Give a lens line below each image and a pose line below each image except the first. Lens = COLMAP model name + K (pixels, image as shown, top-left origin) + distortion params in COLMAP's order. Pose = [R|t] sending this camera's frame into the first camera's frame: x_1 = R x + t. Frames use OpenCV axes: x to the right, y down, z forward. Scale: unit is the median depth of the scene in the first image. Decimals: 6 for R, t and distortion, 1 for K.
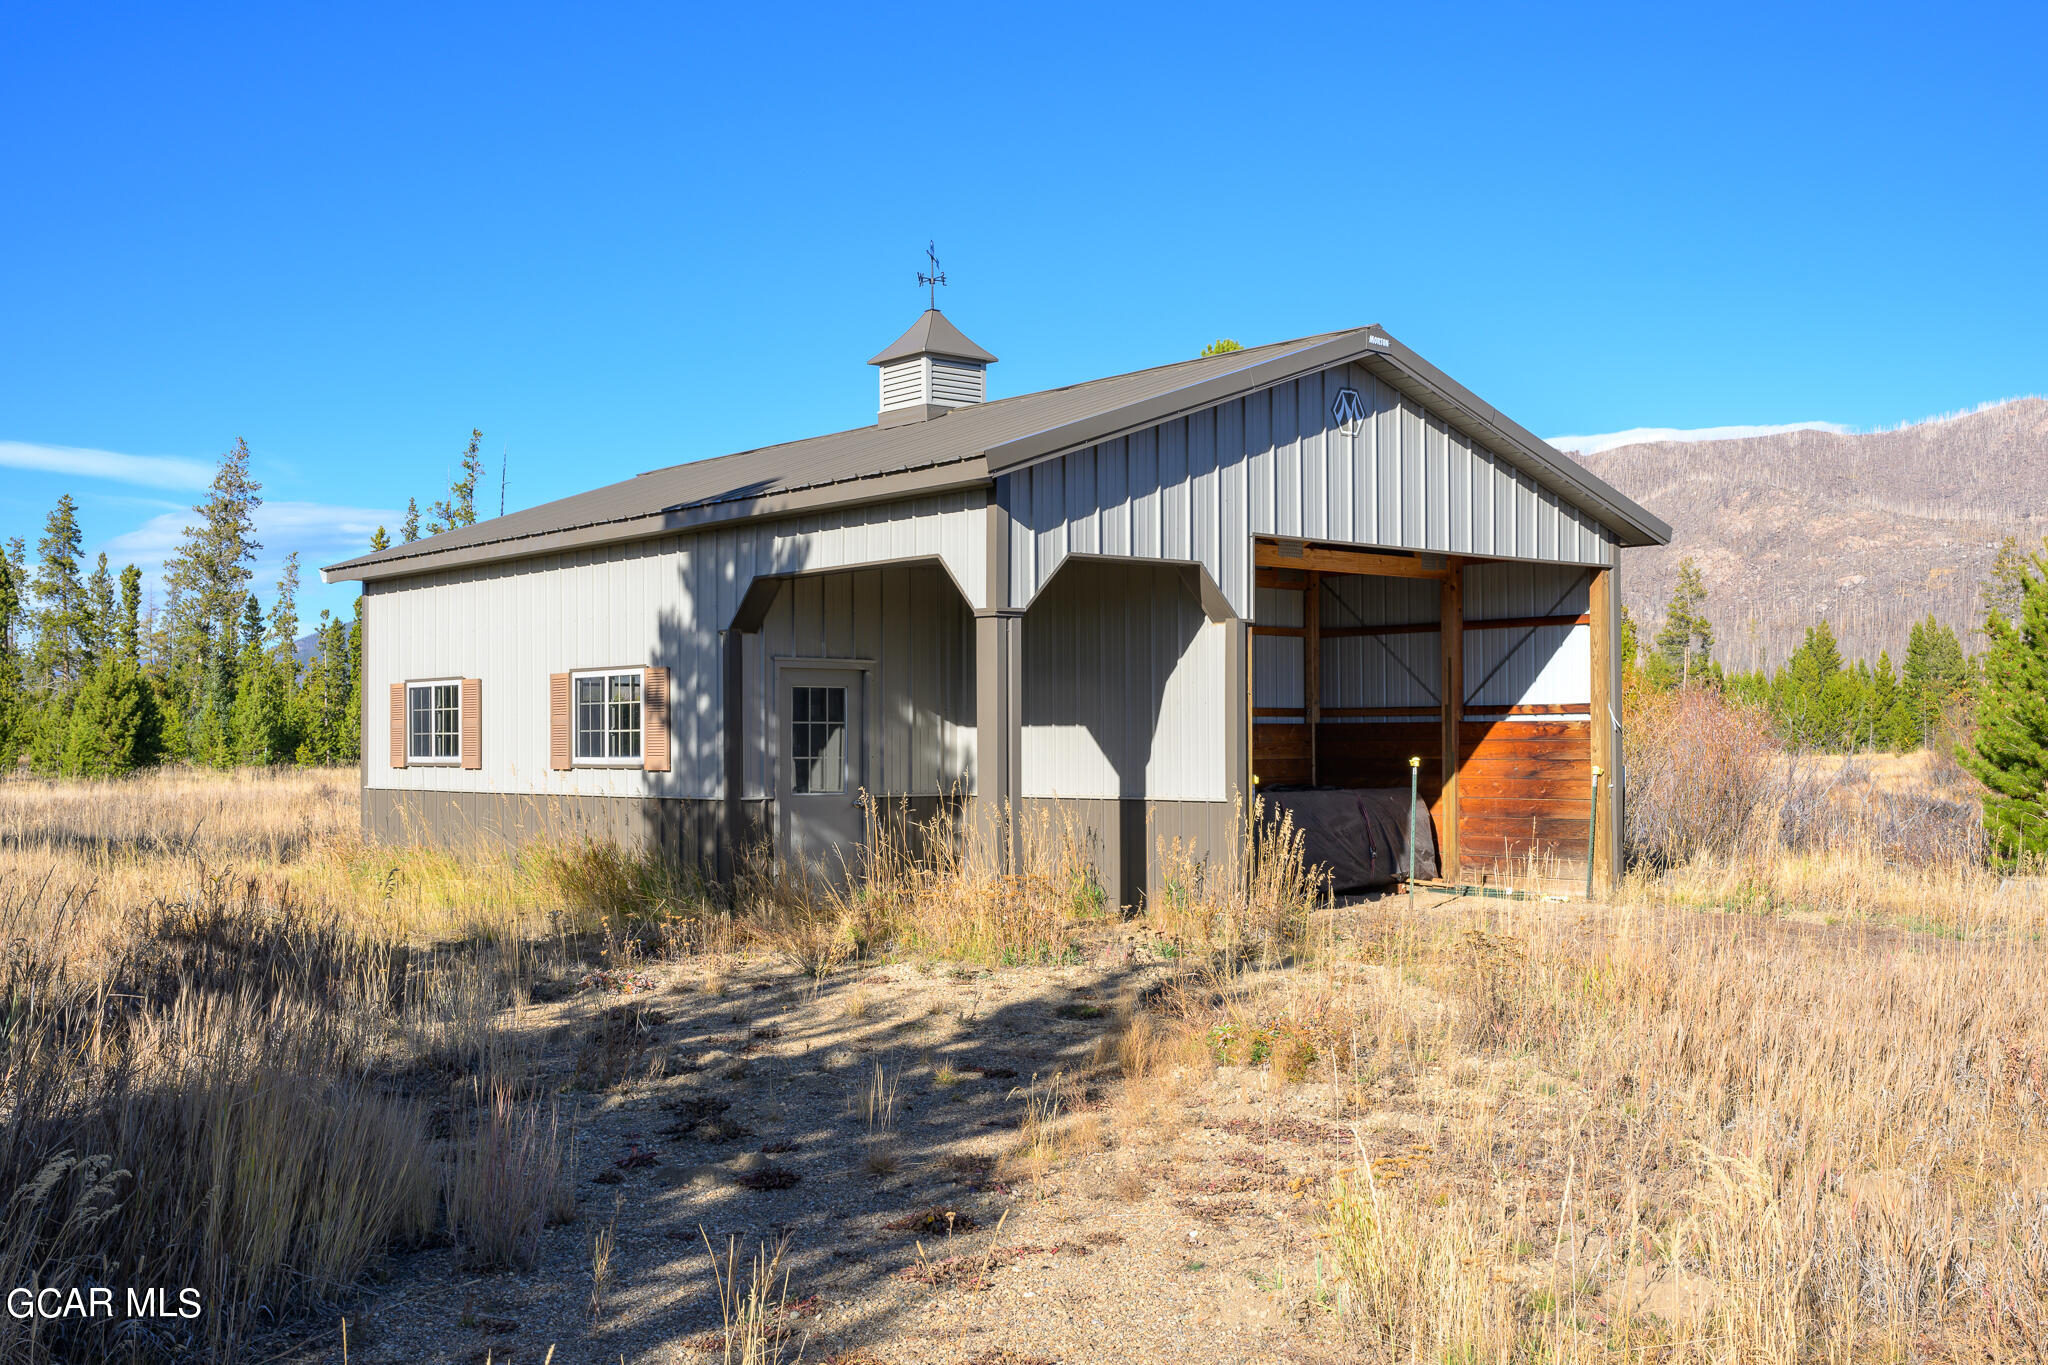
lens RADIAL K [[2064.3, 0, 1024.0], [0, 2064.3, 682.5], [0, 0, 1]] dist [0.004904, 0.000594]
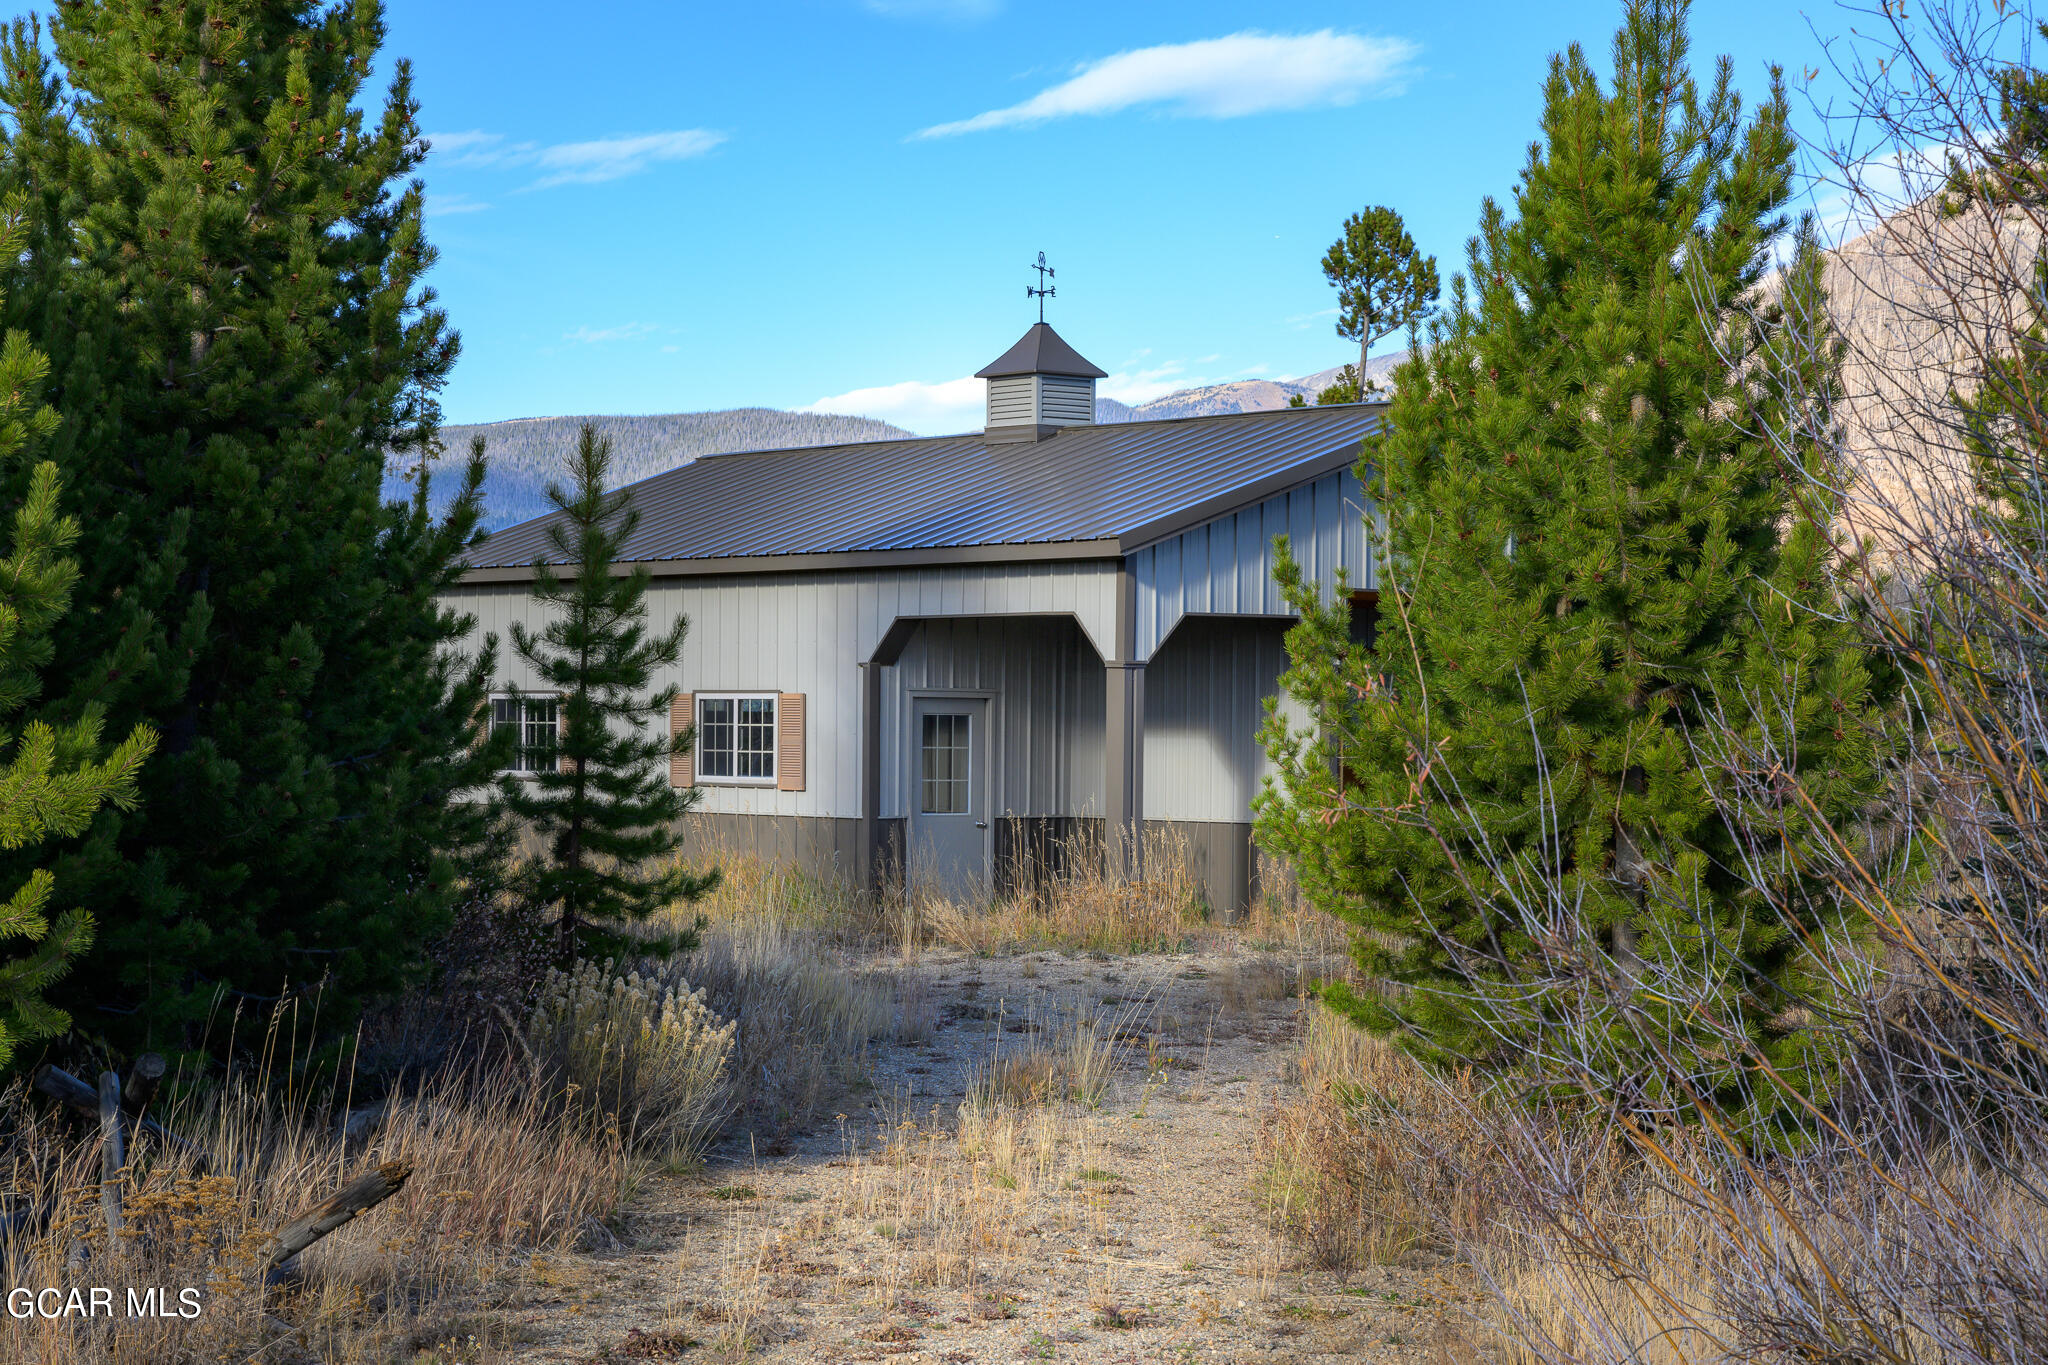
lens RADIAL K [[4084.5, 0, 1024.0], [0, 4084.5, 682.5], [0, 0, 1]] dist [-0.013011, 0.099021]
pose [[0.999902, 0.013613, -0.003159, -0.061083], [-0.013548, 0.999713, 0.019752, -0.066296], [0.003427, -0.019707, 0.999800, -1.304640]]
